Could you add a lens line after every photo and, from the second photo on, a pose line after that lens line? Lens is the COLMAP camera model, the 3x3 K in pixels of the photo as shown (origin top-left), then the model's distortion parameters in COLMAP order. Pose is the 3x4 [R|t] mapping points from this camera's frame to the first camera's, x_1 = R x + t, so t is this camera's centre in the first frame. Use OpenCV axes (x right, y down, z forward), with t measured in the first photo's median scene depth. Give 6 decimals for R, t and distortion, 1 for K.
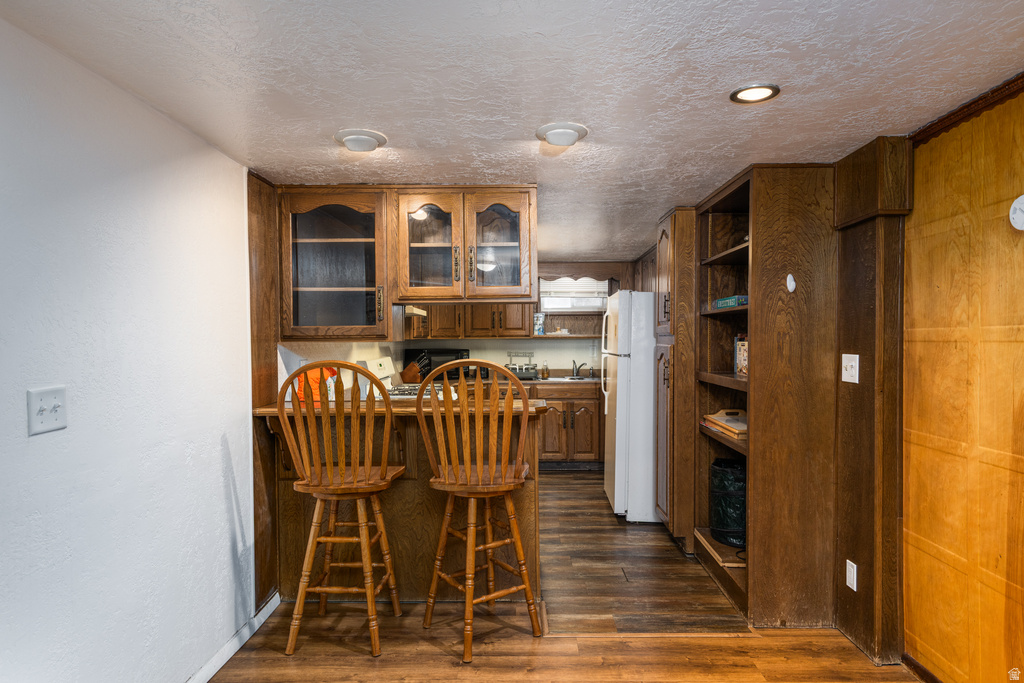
lens RADIAL K [[572.4, 0, 506.4], [0, 572.4, 347.8], [0, 0, 1]] dist [0.002740, 0.001376]
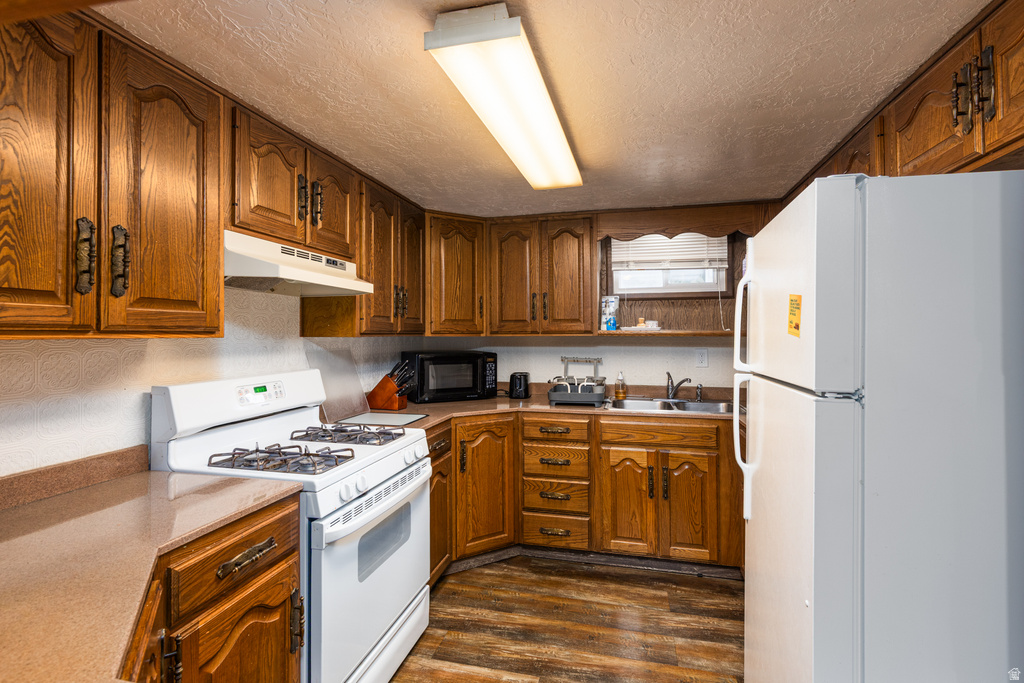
lens RADIAL K [[464.8, 0, 511.8], [0, 464.8, 321.9], [0, 0, 1]] dist [0.005028, -0.000620]
pose [[0.976798, -0.004378, -0.214116, 0.063037], [-0.005464, 0.998956, -0.045355, -0.008377], [0.214091, 0.045473, 0.975755, 0.495457]]
